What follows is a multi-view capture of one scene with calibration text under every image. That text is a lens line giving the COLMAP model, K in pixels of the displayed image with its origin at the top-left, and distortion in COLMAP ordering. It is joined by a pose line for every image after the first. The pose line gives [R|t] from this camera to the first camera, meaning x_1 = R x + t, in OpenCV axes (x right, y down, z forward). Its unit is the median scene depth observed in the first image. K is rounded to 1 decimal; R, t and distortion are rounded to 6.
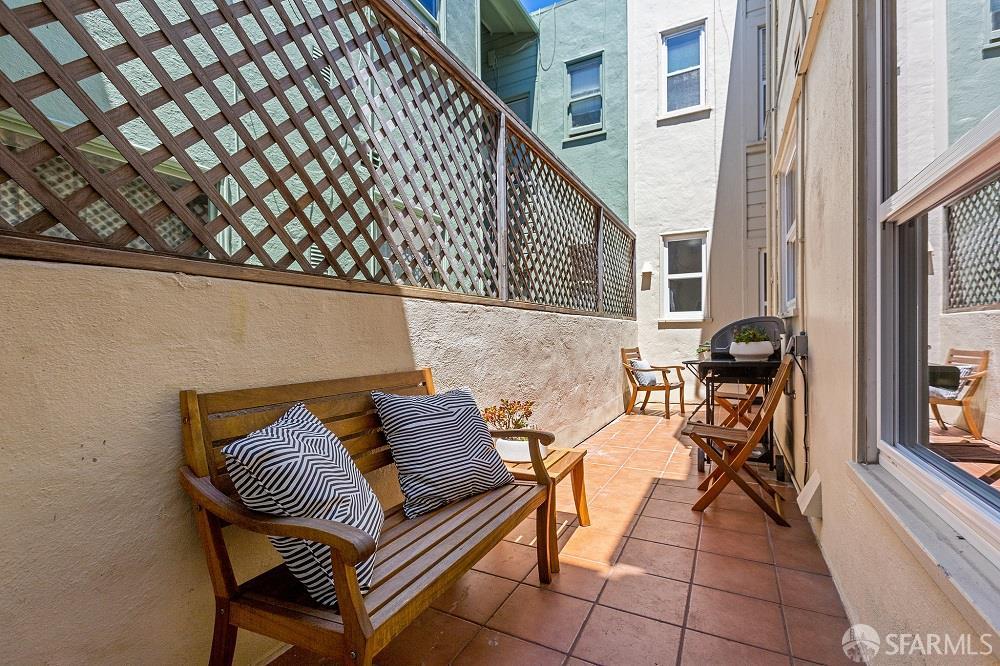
lens RADIAL K [[447.4, 0, 500.0], [0, 447.4, 333.0], [0, 0, 1]] dist [0.001246, -0.000189]
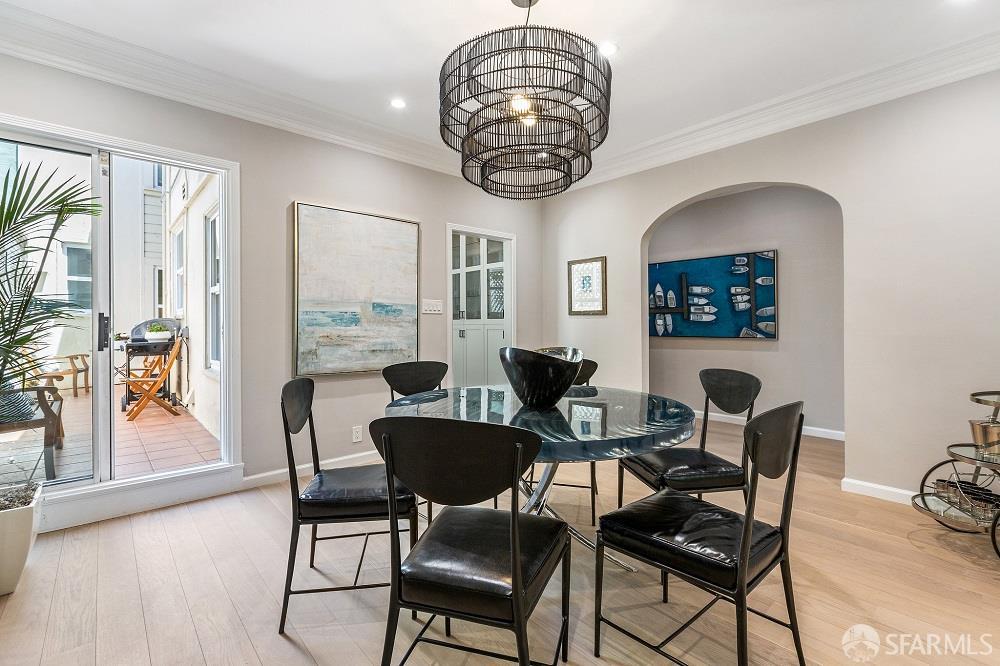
lens RADIAL K [[447.4, 0, 500.0], [0, 447.4, 333.0], [0, 0, 1]] dist [0.001246, -0.000189]
pose [[0.358510, -0.005883, 0.933507, -0.621326], [-0.003617, 0.999964, 0.007691, 0.004525], [-0.933519, -0.006134, 0.358476, -0.926695]]
